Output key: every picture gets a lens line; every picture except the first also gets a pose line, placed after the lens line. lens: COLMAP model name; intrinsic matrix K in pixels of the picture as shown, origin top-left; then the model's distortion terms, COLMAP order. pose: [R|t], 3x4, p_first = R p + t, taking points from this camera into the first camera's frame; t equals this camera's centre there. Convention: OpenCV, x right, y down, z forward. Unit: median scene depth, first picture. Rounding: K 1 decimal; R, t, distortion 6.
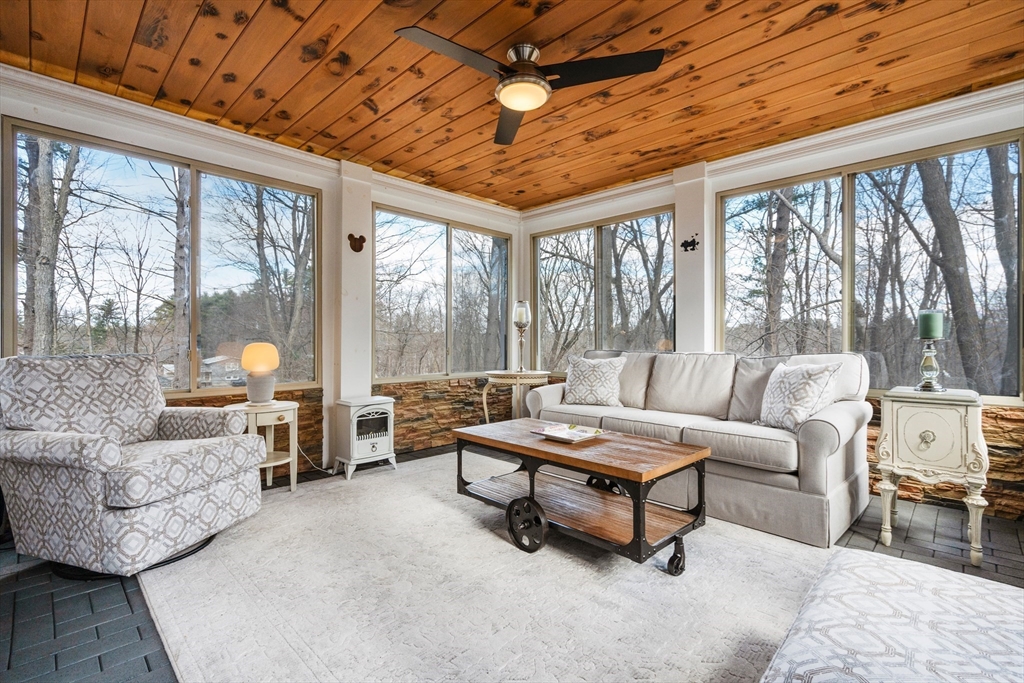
lens RADIAL K [[469.9, 0, 507.0], [0, 469.9, 341.5], [0, 0, 1]] dist [-0.000468, 0.000311]
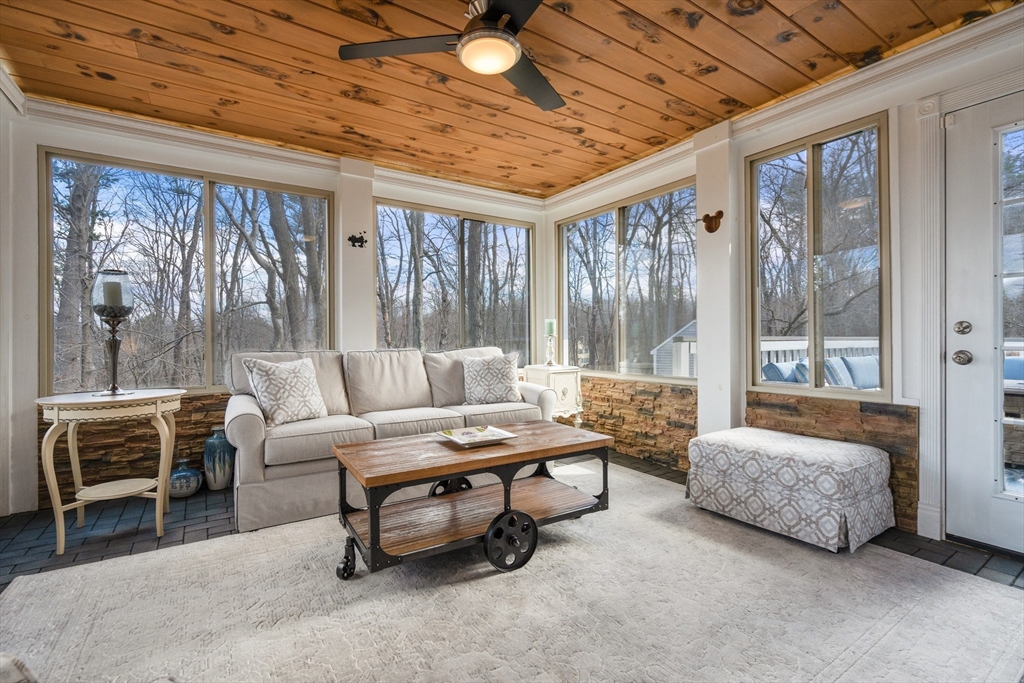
lens RADIAL K [[460.5, 0, 512.0], [0, 460.5, 341.5], [0, 0, 1]] dist [-0.002039, 0.000059]
pose [[0.201893, -0.010199, 0.979354, -0.619066], [0.009206, 0.999921, 0.008515, -0.000770], [-0.979364, 0.007296, 0.201971, 0.616560]]
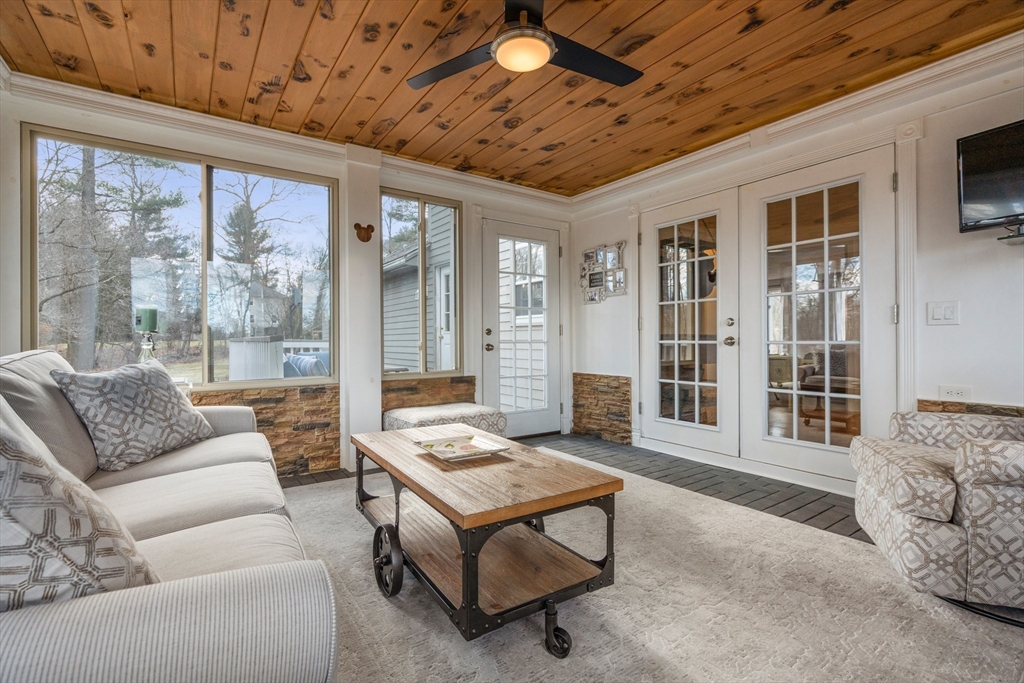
lens RADIAL K [[469.9, 0, 507.0], [0, 469.9, 341.5], [0, 0, 1]] dist [-0.000468, 0.000311]
pose [[-0.981918, 0.008669, 0.189107, -0.083467], [0.008709, 0.999962, -0.000618, 0.021032], [-0.189105, 0.001040, -0.981956, 1.471553]]
